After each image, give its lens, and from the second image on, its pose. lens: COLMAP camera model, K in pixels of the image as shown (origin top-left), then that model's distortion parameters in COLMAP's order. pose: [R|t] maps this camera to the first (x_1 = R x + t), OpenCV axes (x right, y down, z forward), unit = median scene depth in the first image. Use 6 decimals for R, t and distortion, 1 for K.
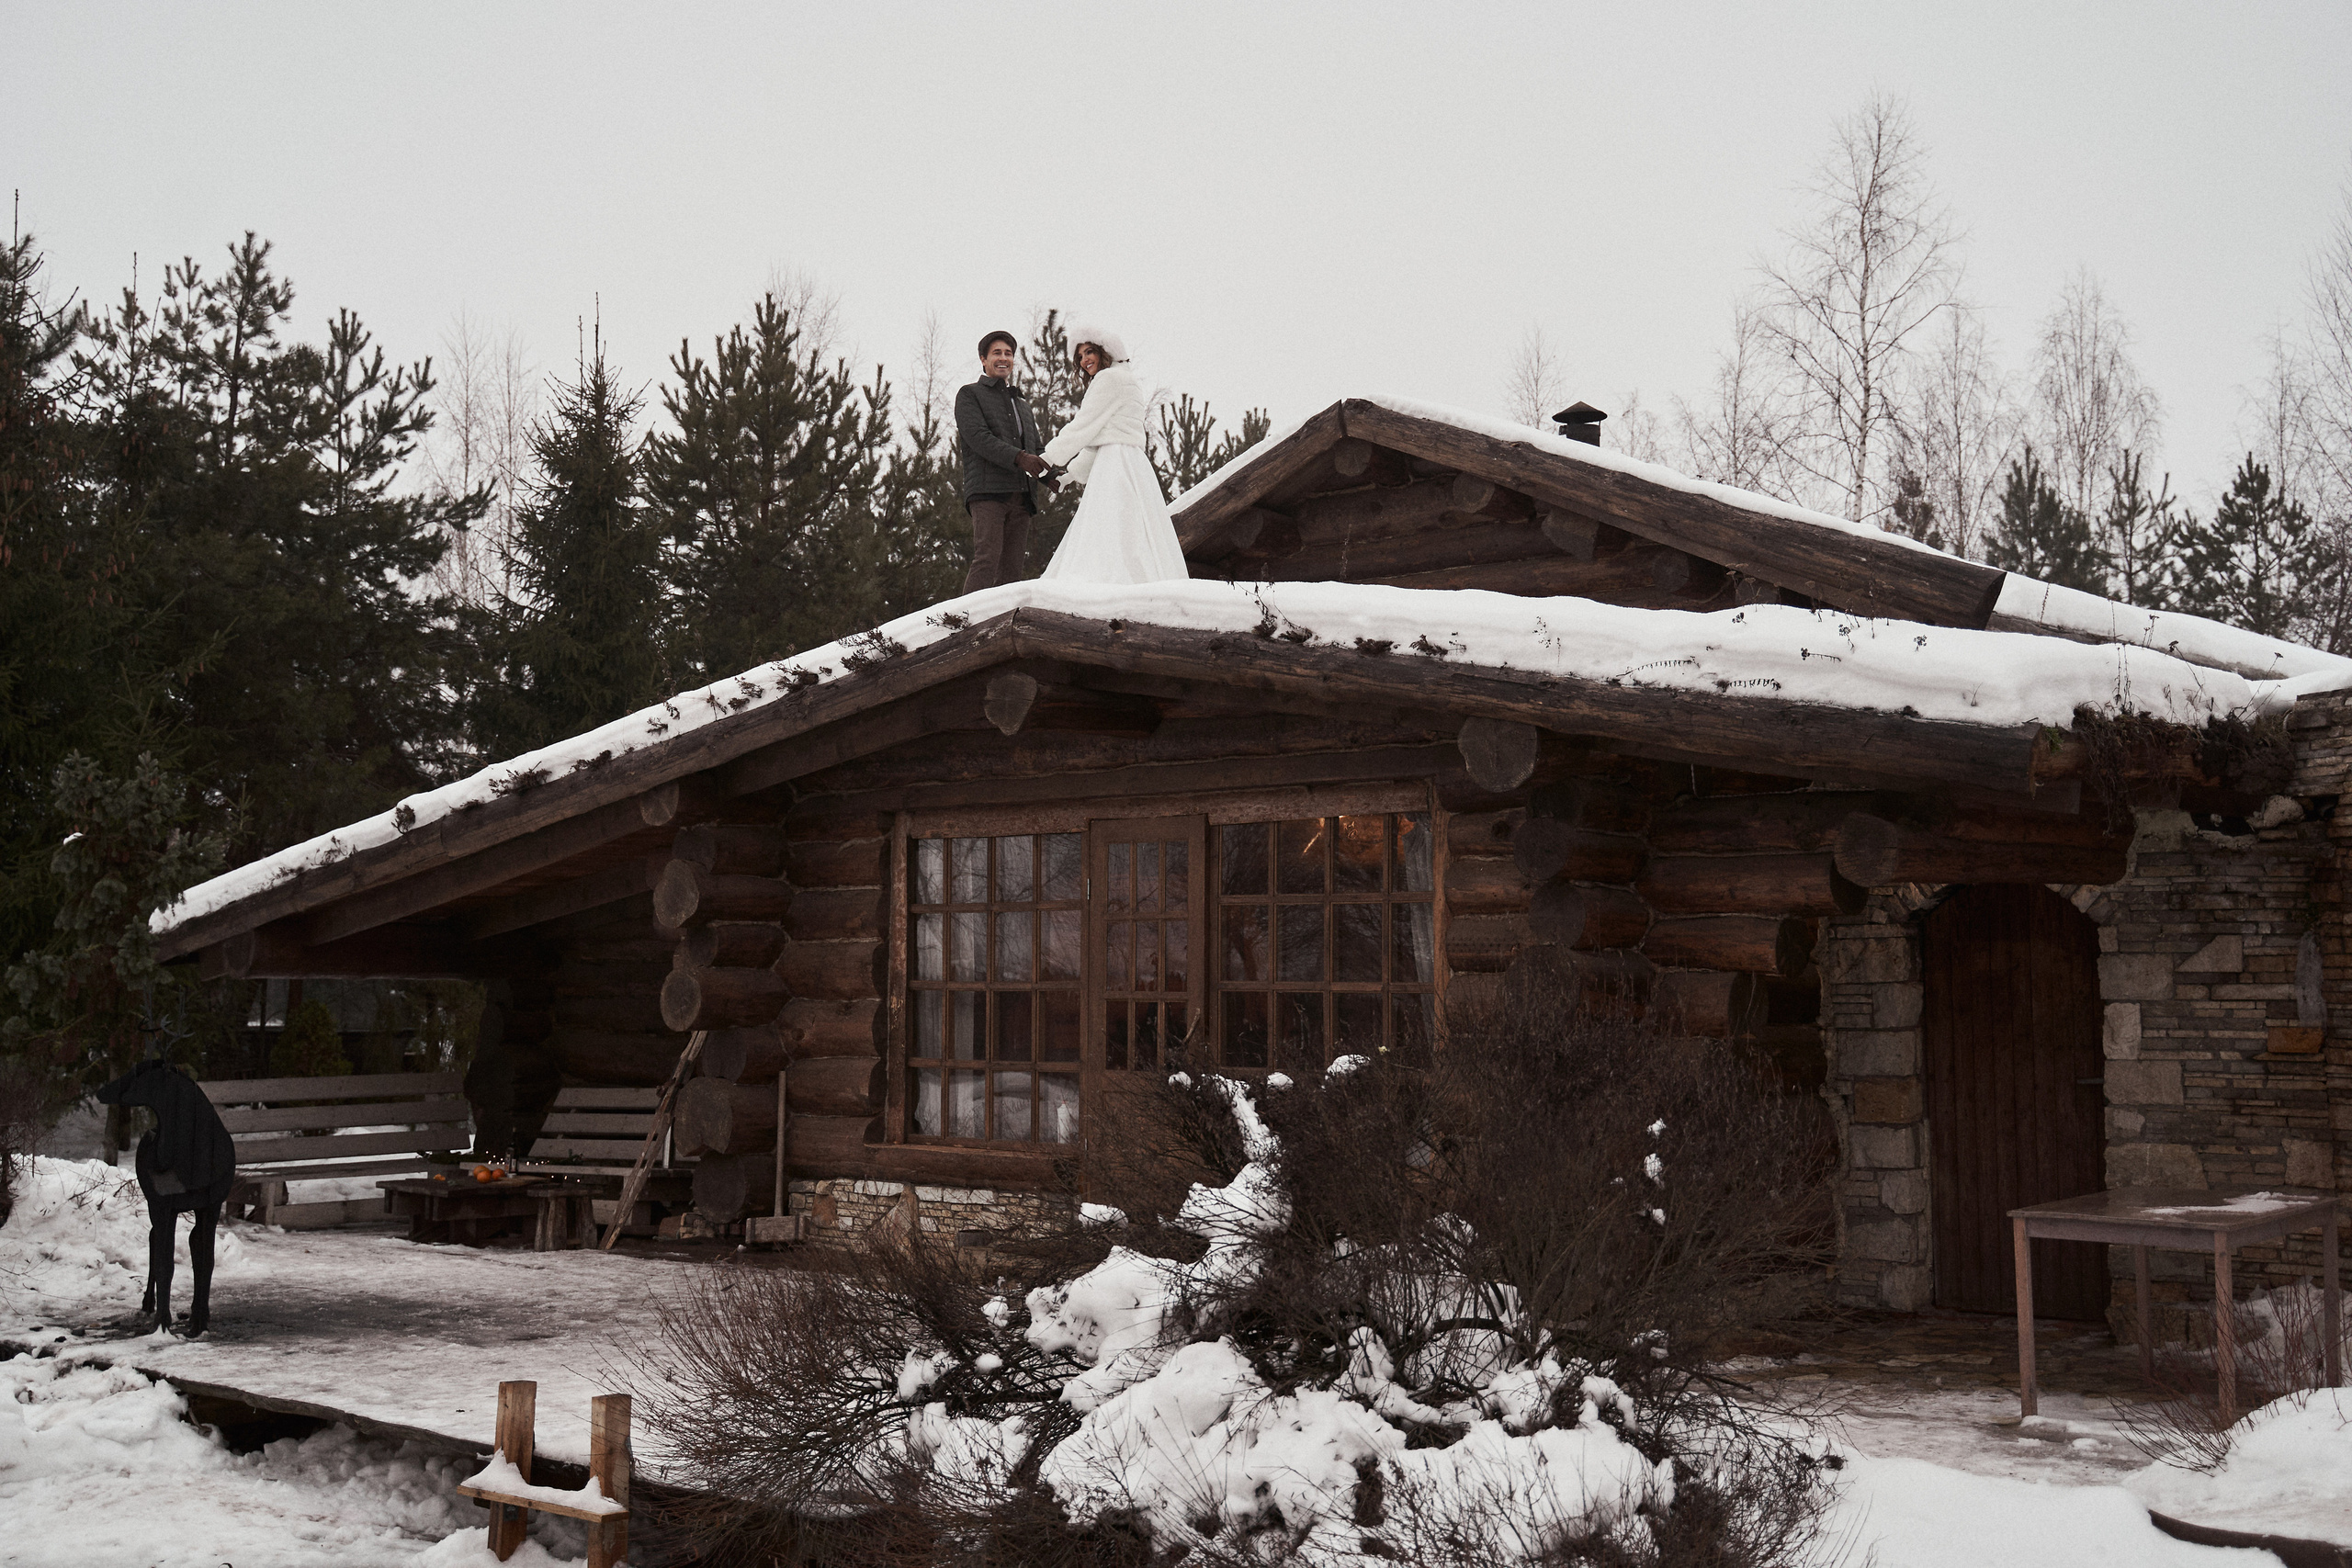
lens RADIAL K [[2690.8, 0, 1176.0], [0, 2690.8, 784.0], [0, 0, 1]] dist [-0.000305, 0.024936]
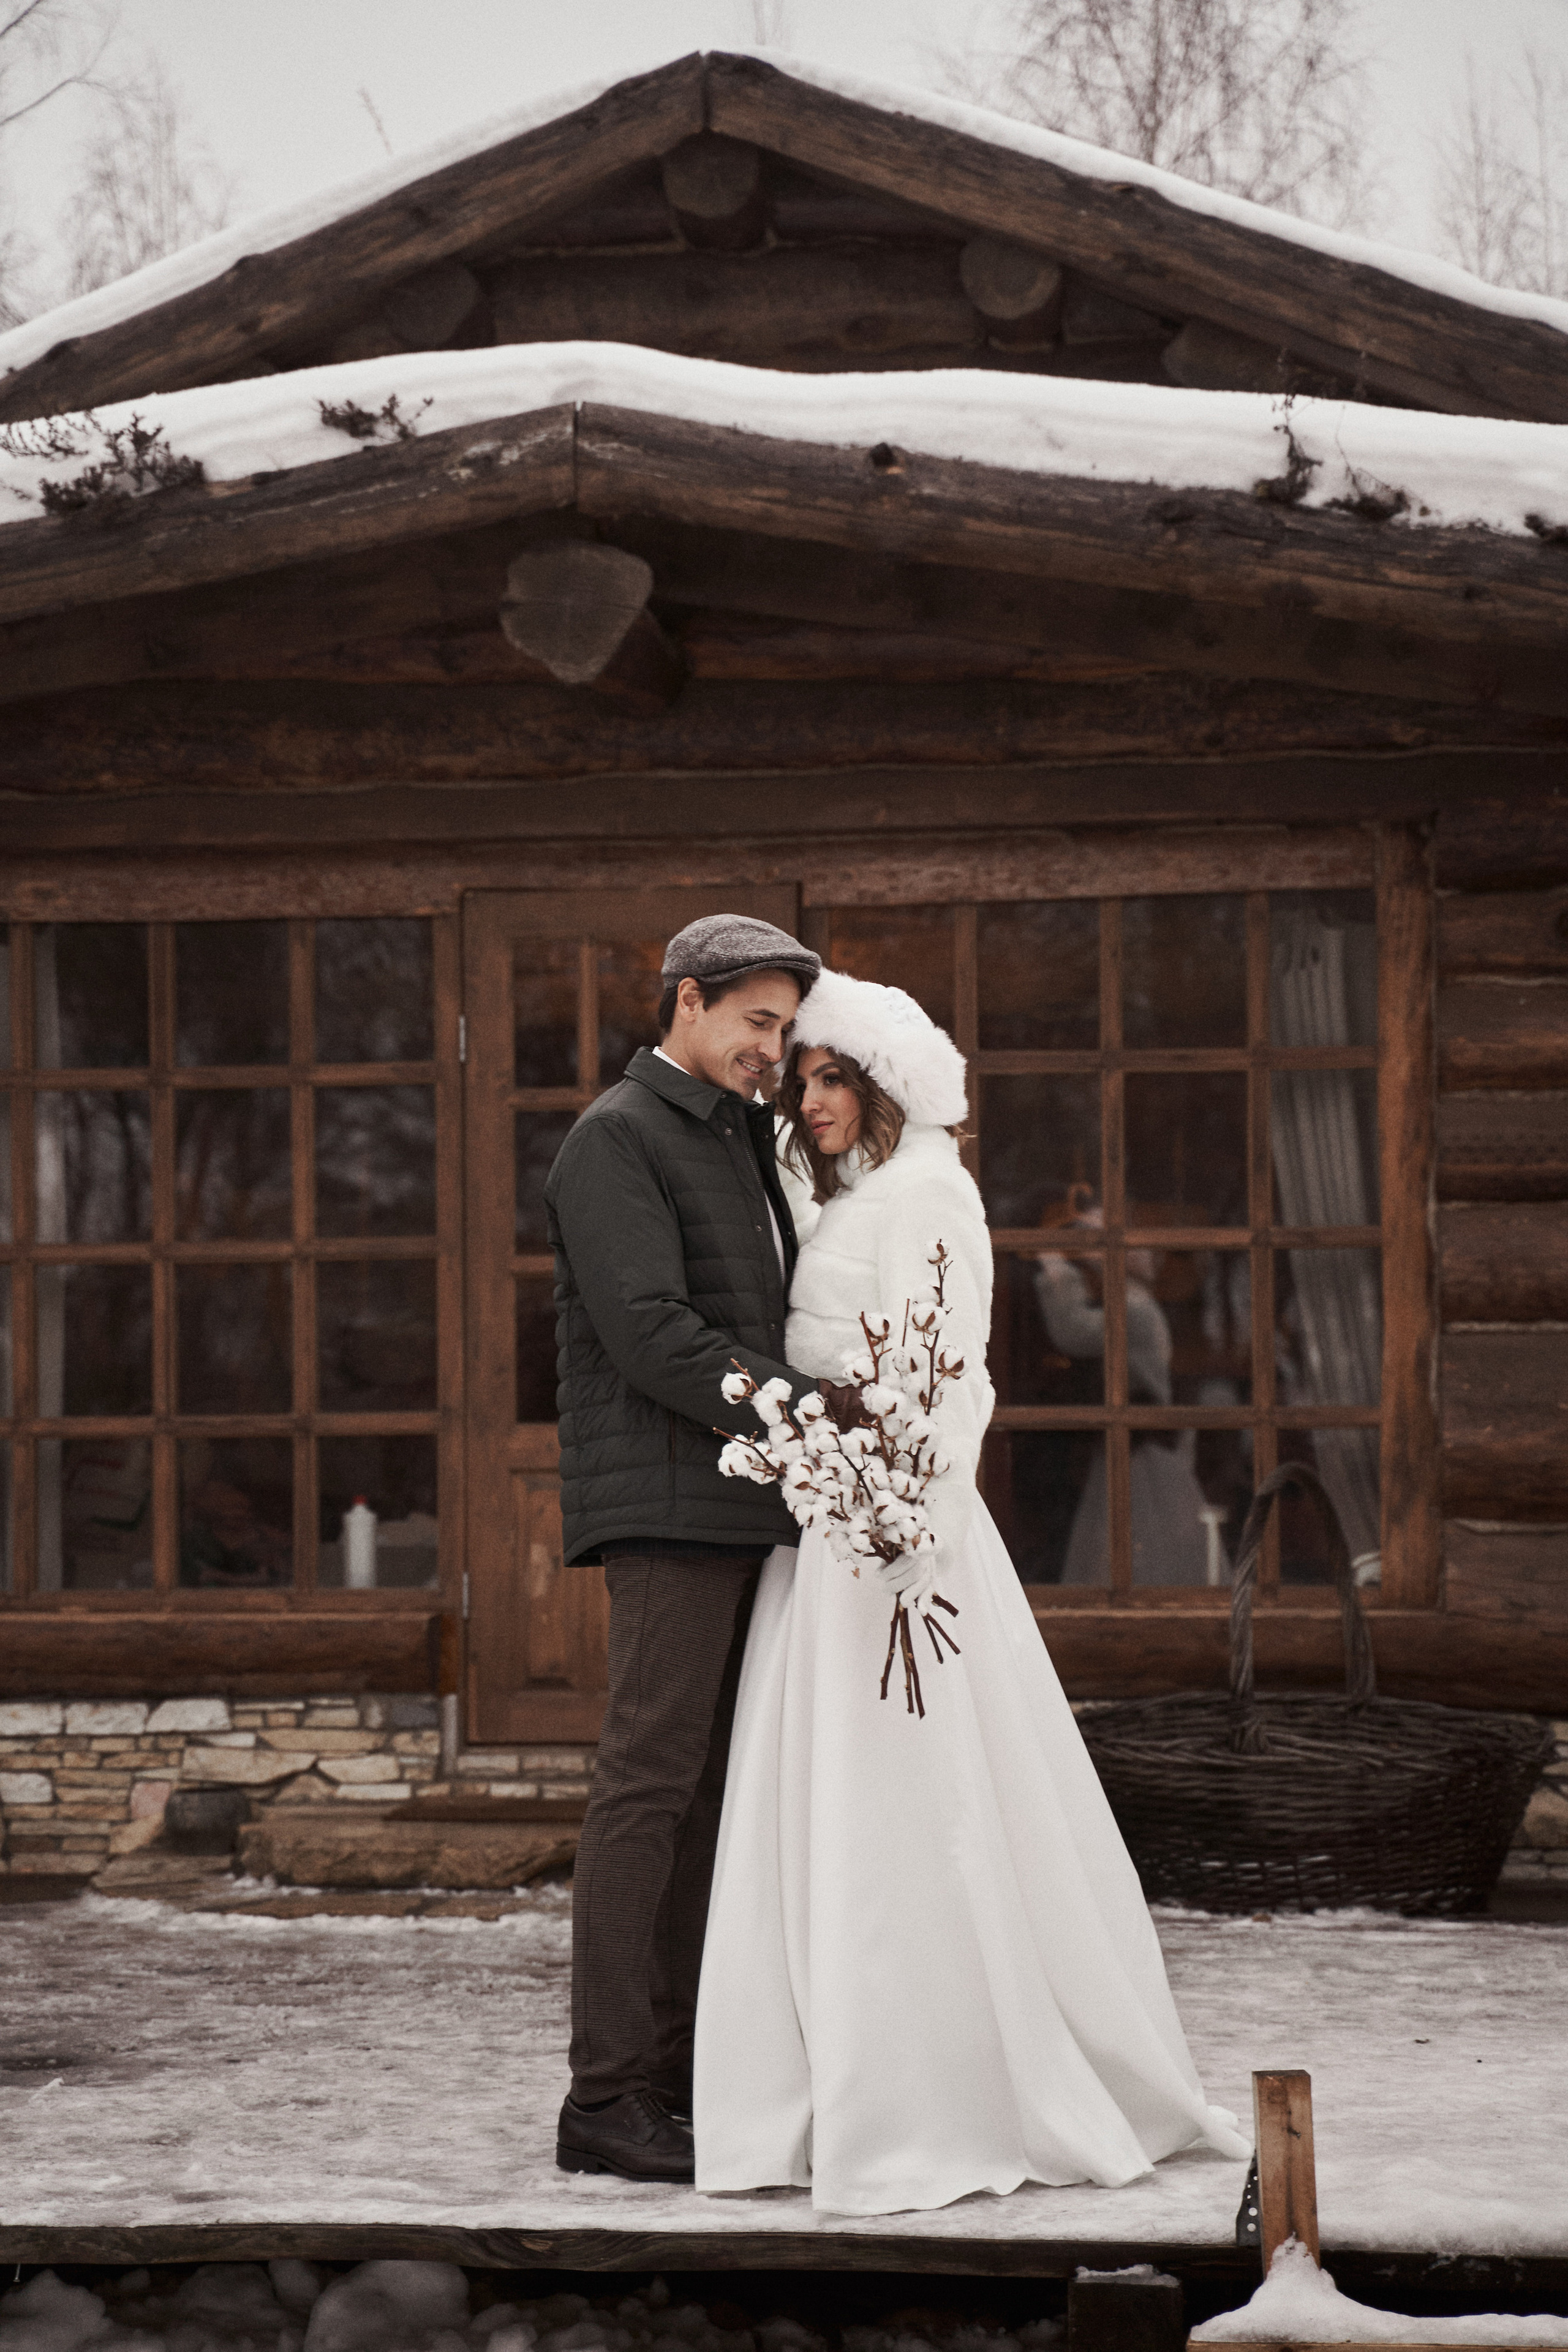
lens RADIAL K [[4966.9, 0, 815.5], [0, 4966.9, 1188.5], [0, 0, 1]] dist [0.307134, 0.157554]
pose [[0.819179, 0.013637, 0.573376, -0.457521], [-0.030308, 0.999350, 0.019533, 0.044602], [-0.572737, -0.033379, 0.819059, 0.250473]]
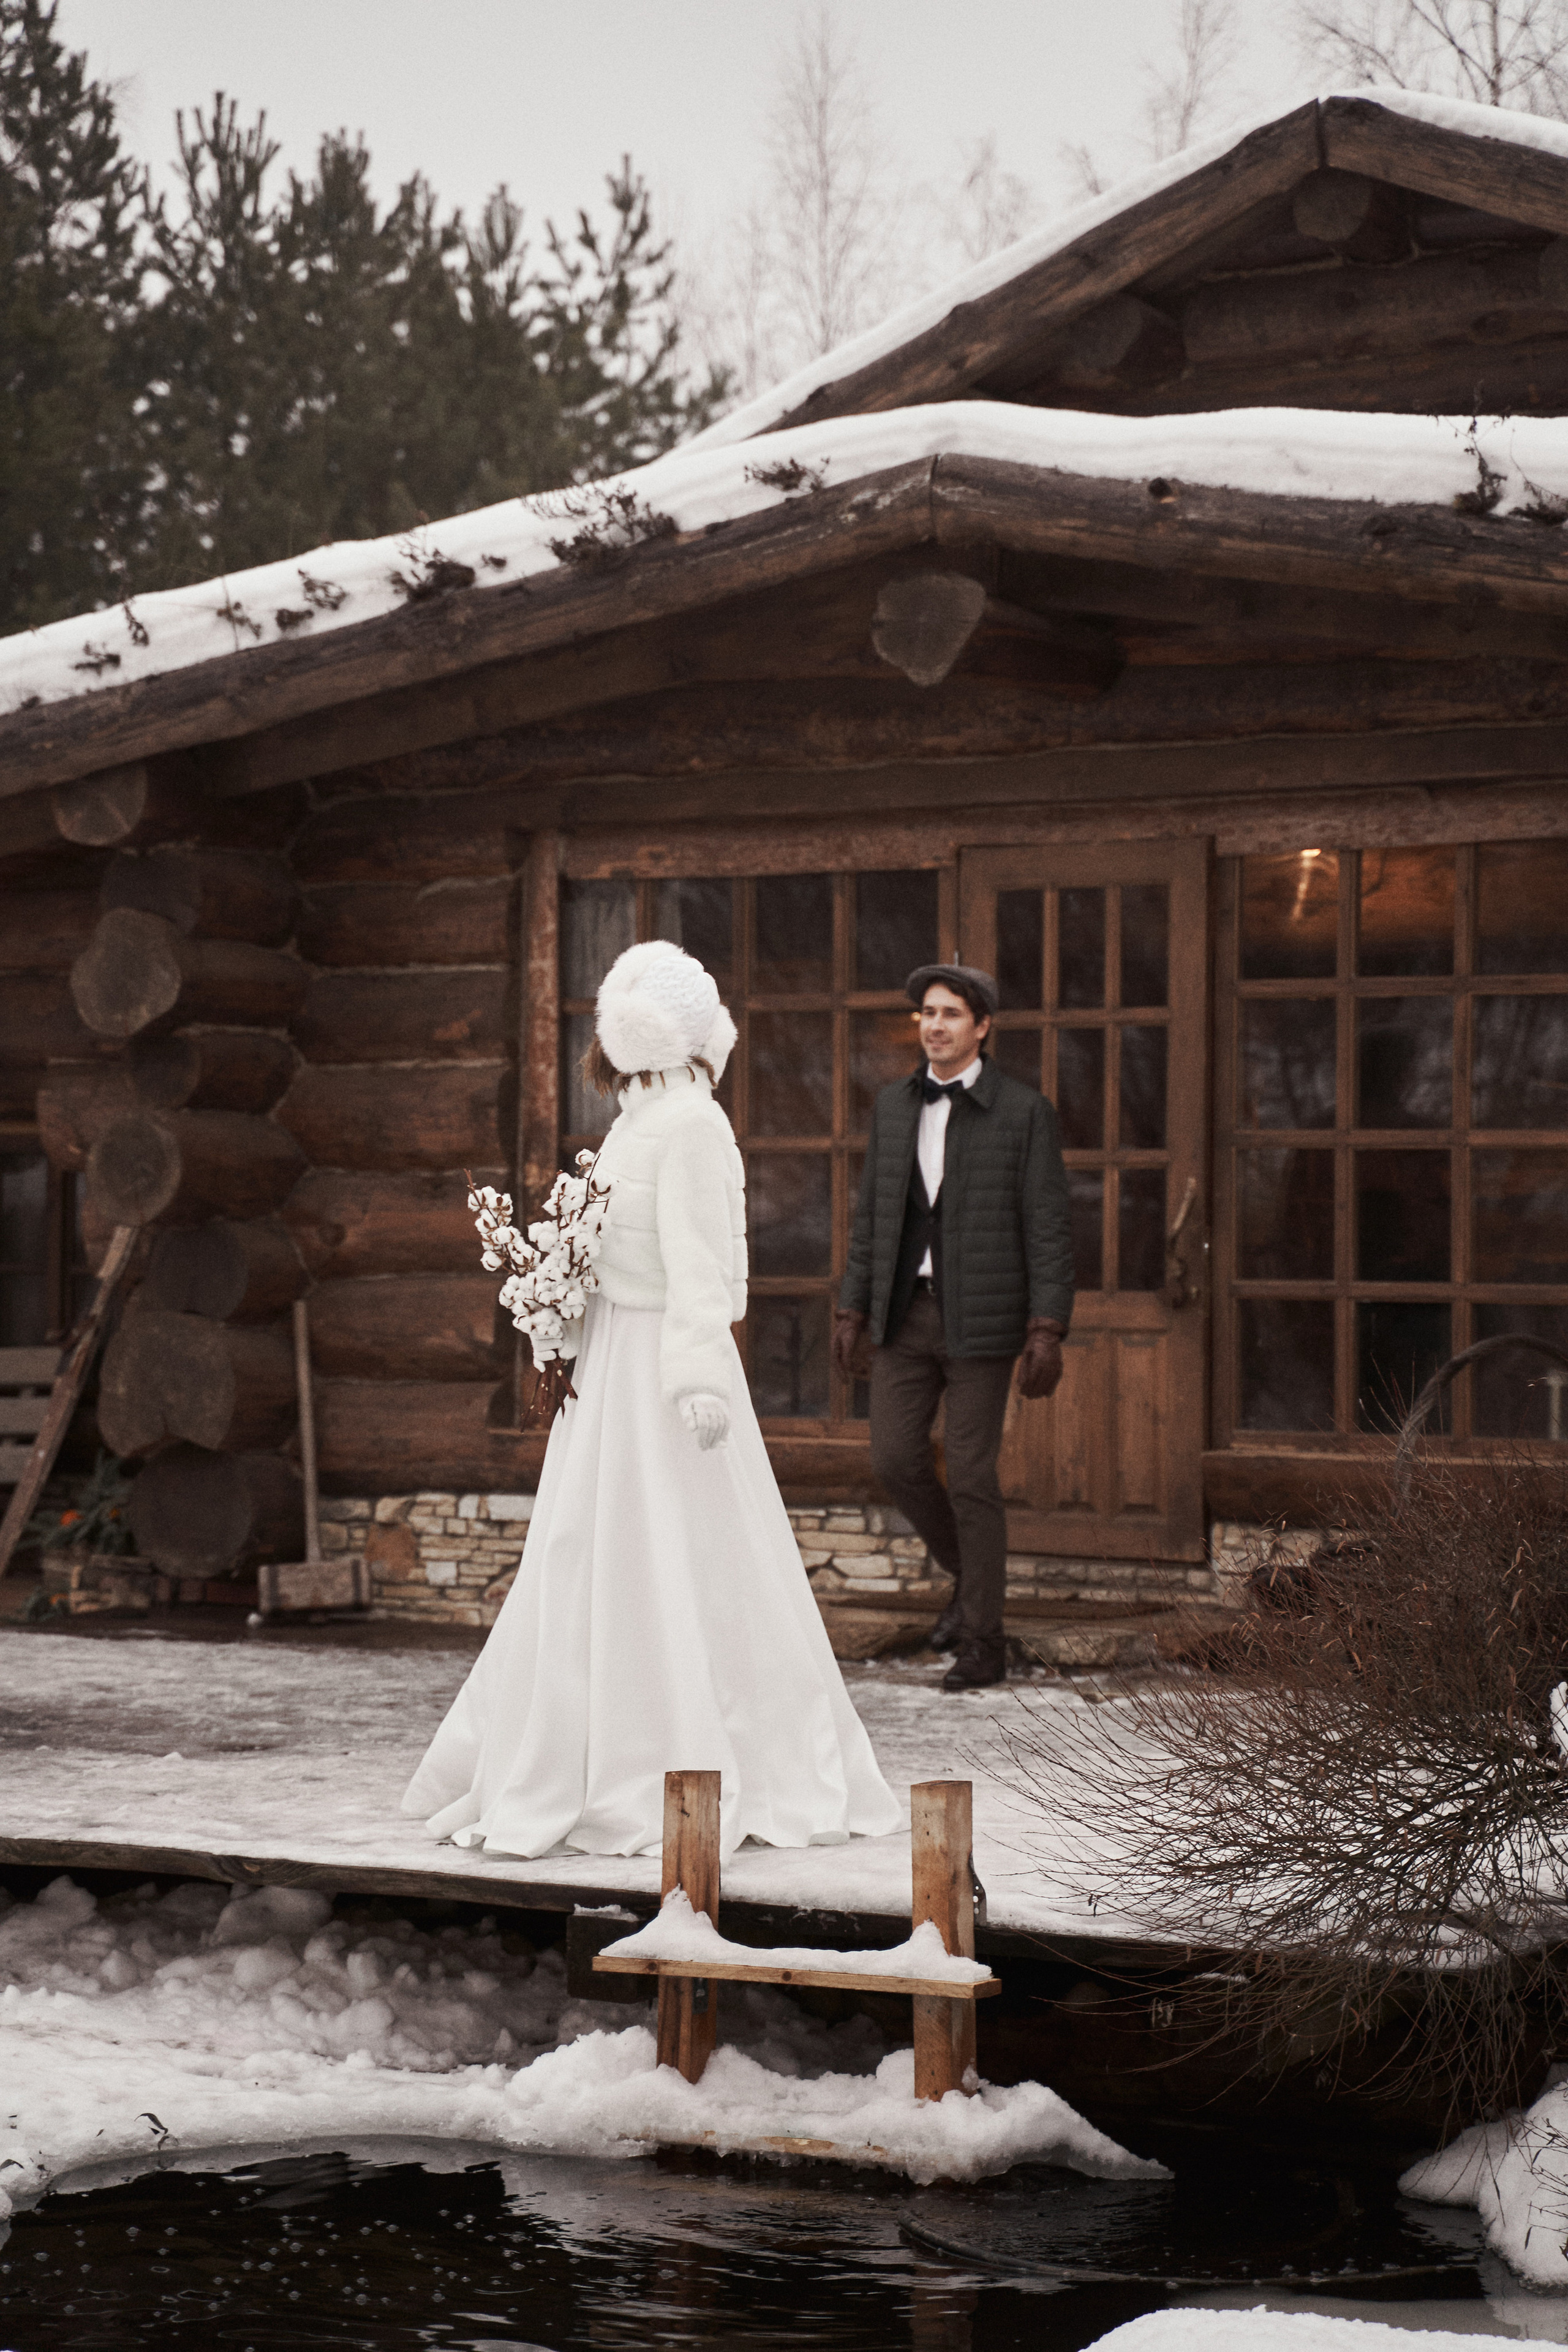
lens RADIAL K [[5006.5, 0, 800.7], [0, 5006.5, 1194.4], [0, 0, 1]] dist [0.270177, 0.463316]
pose [[0.978718, 0.005964, 0.205122, -0.268681], [-0.018754, 0.997994, 0.060462, 0.022290], [-0.204350, -0.063022, 0.976867, -0.019061]]
